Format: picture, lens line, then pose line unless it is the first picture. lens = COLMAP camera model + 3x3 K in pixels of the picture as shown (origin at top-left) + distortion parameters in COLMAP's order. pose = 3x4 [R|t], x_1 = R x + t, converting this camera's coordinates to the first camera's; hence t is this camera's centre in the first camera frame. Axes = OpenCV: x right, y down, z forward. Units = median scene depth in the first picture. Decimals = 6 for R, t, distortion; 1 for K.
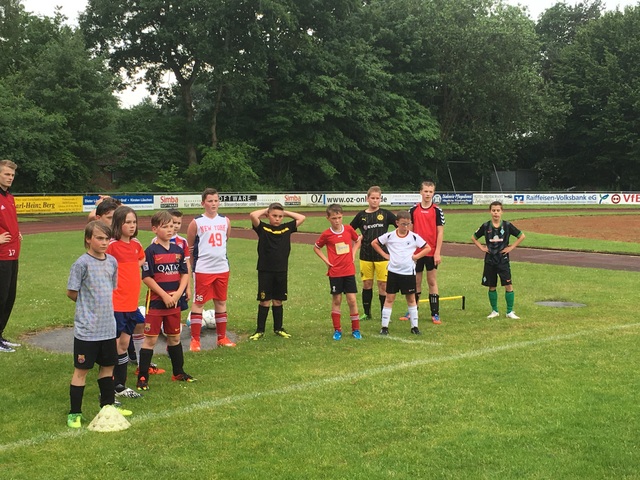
lens RADIAL K [[971.9, 0, 319.6], [0, 971.9, 239.9], [0, 0, 1]] dist [-0.055581, 0.000000]
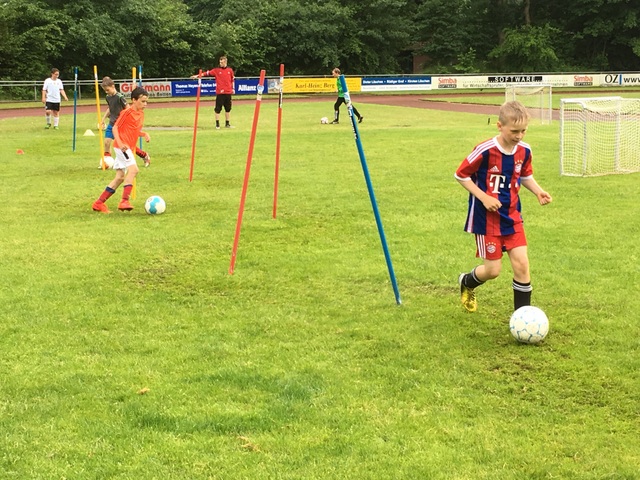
lens RADIAL K [[1227.6, 0, 320.3], [0, 1227.6, 240.0], [0, 0, 1]] dist [0.080805, 0.000000]
pose [[0.891181, 0.057943, -0.449933, 0.339956], [-0.017767, 0.995507, 0.093011, 0.011422], [0.453300, -0.074896, 0.888206, -0.321789]]
